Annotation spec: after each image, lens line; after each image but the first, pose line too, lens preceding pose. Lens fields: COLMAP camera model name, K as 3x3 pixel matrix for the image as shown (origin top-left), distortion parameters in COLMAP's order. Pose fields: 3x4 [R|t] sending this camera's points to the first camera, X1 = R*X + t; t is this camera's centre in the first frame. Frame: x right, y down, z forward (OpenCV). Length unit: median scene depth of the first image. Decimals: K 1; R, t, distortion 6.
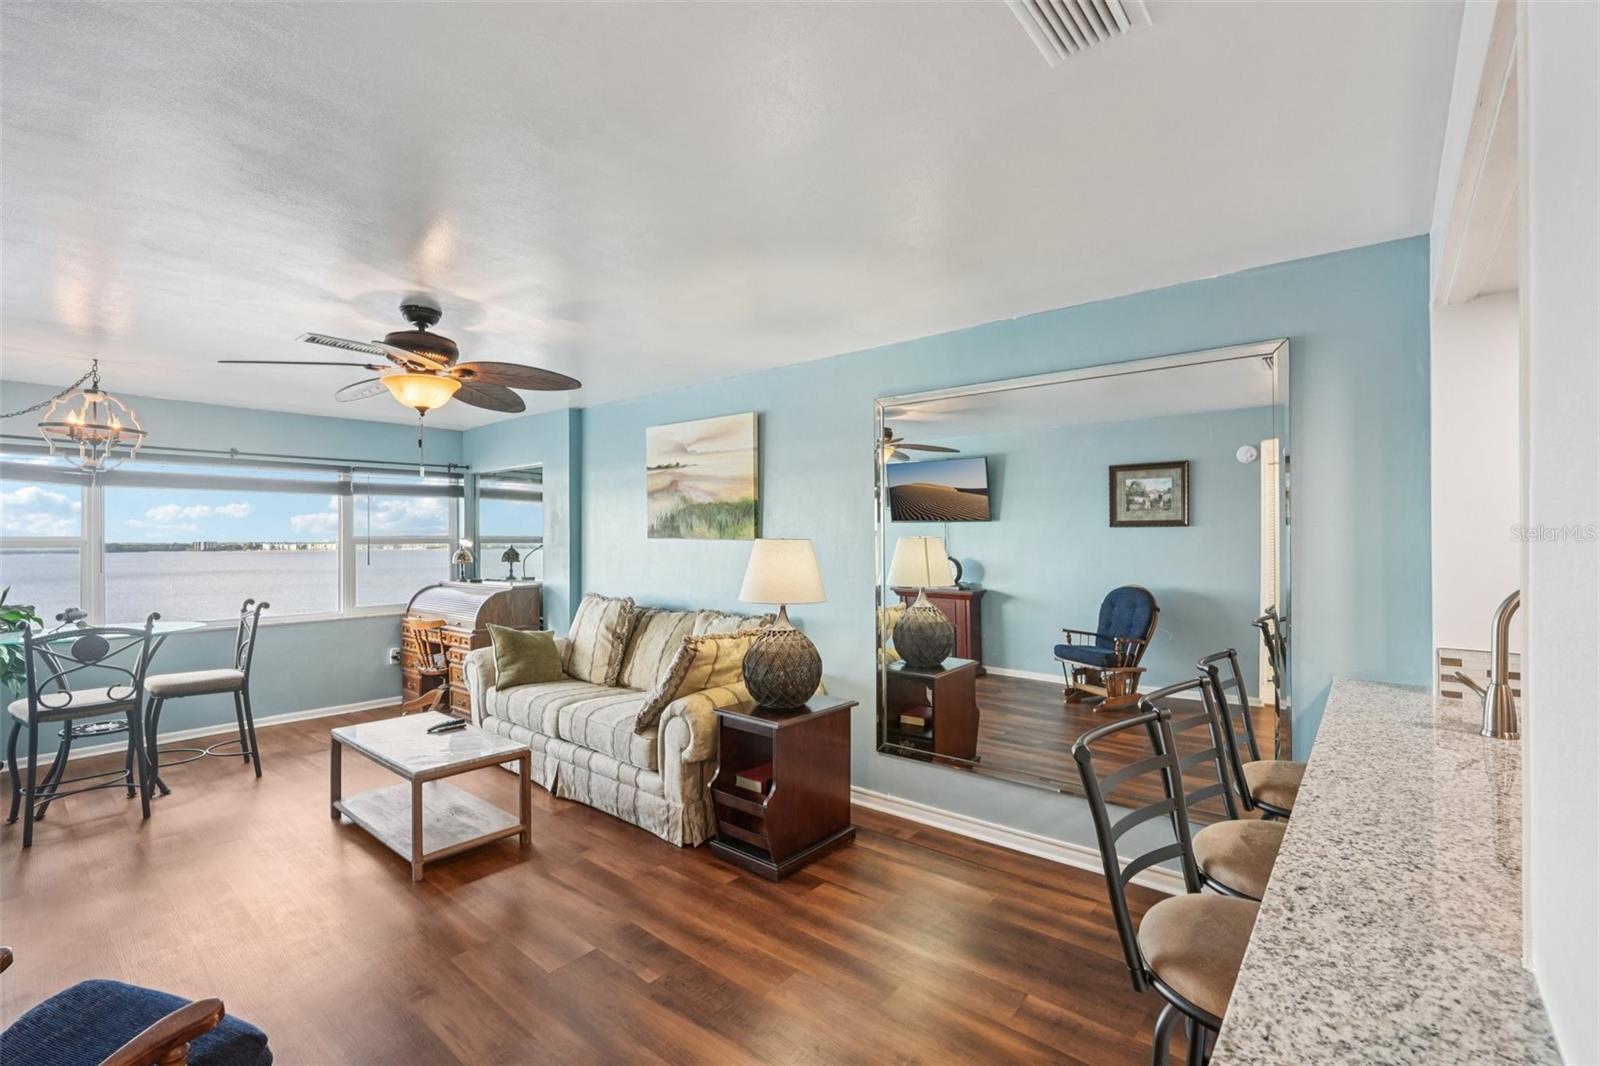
lens RADIAL K [[703.0, 0, 805.5], [0, 703.0, 538.8], [0, 0, 1]] dist [-0.010540, 0.005546]
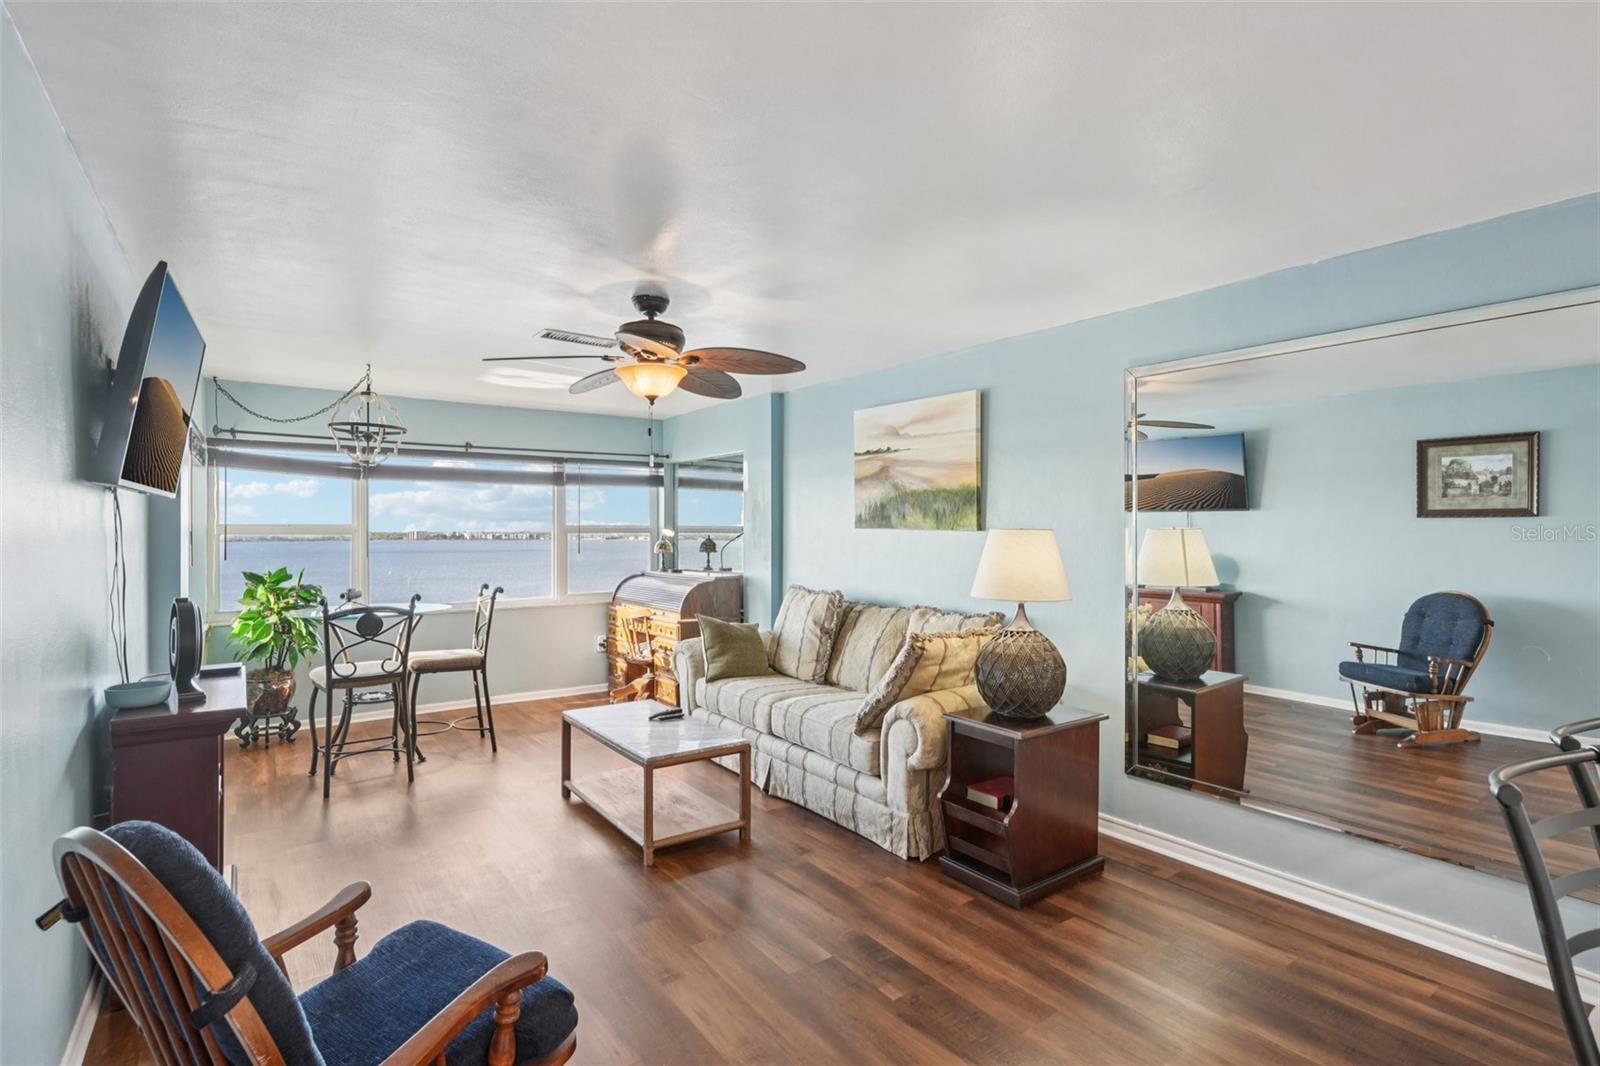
lens RADIAL K [[765.4, 0, 806.5], [0, 765.4, 534.8], [0, 0, 1]] dist [-0.009645, 0.007602]
pose [[0.971371, 0.006740, -0.237471, -0.058786], [-0.005608, 0.999969, 0.005442, 0.003482], [0.237500, -0.003954, 0.971379, -0.011677]]
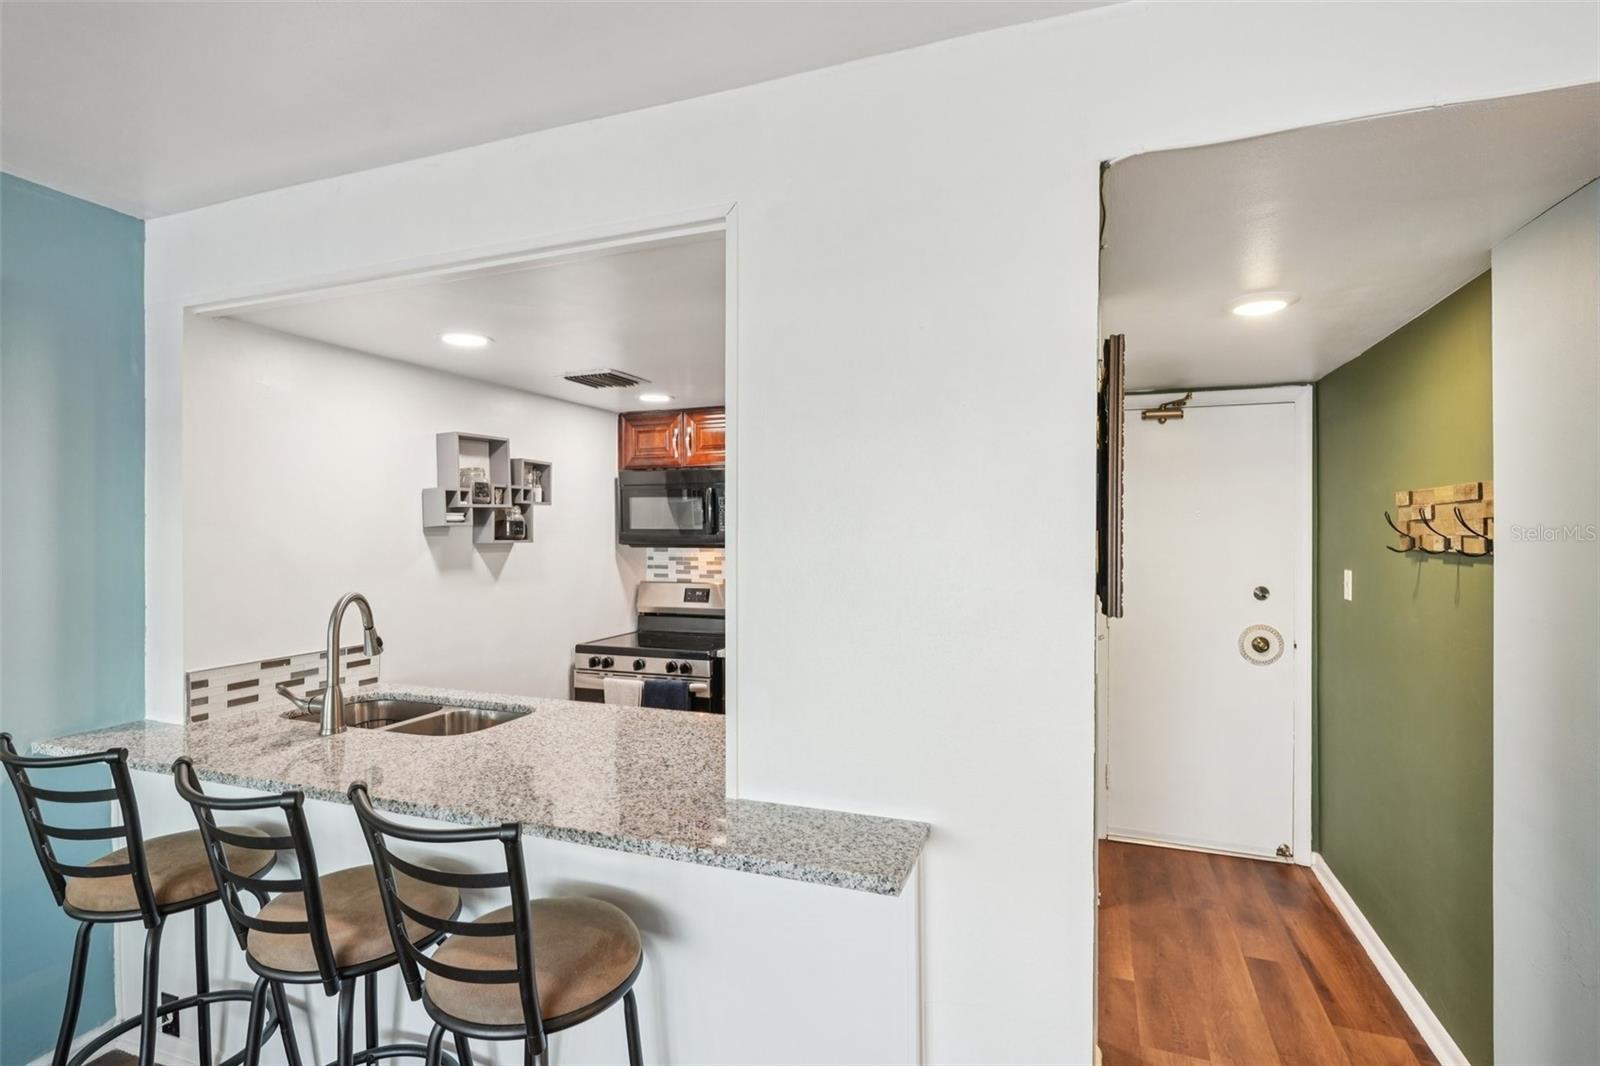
lens RADIAL K [[765.4, 0, 796.3], [0, 765.4, 531.6], [0, 0, 1]] dist [-0.009645, 0.007602]
pose [[-0.320567, 0.001688, 0.947224, -0.205850], [0.002766, 0.999996, -0.000846, -0.019797], [-0.947222, 0.002349, -0.320571, 0.331429]]
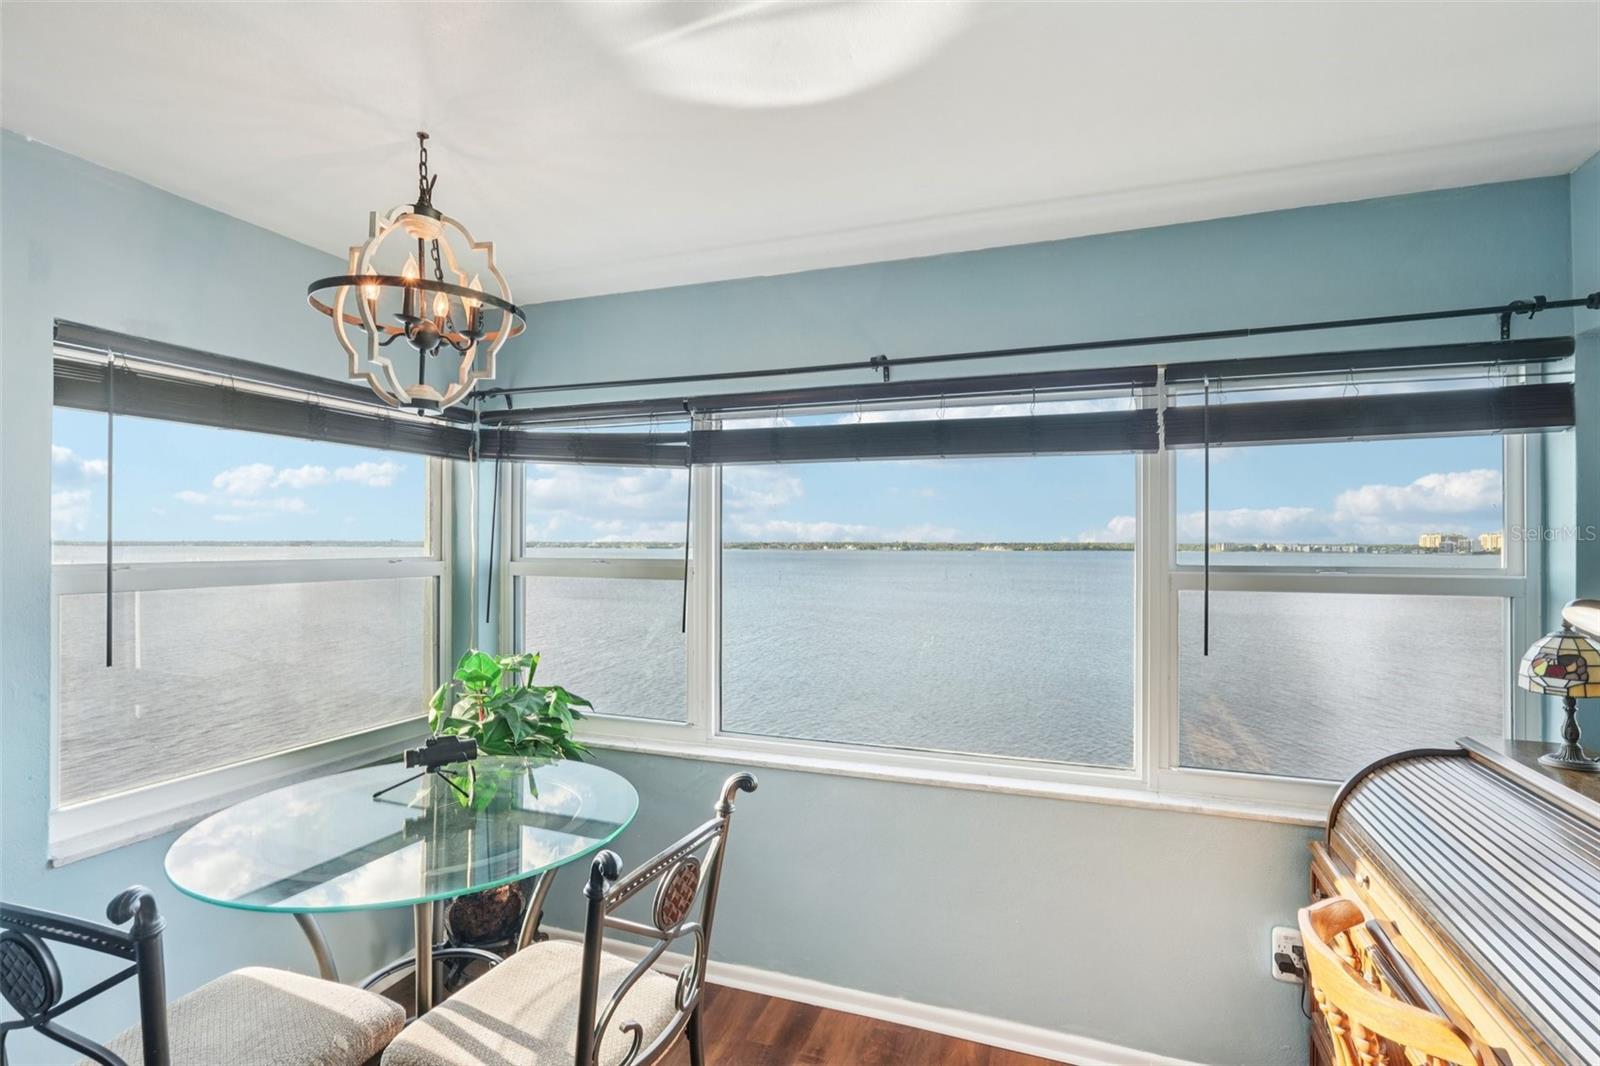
lens RADIAL K [[765.4, 0, 806.8], [0, 765.4, 538.9], [0, 0, 1]] dist [-0.009645, 0.007602]
pose [[0.347239, 0.003447, -0.937770, -0.578223], [-0.004523, 0.999988, 0.002001, -0.027724], [0.937766, 0.003547, 0.347250, 1.146118]]
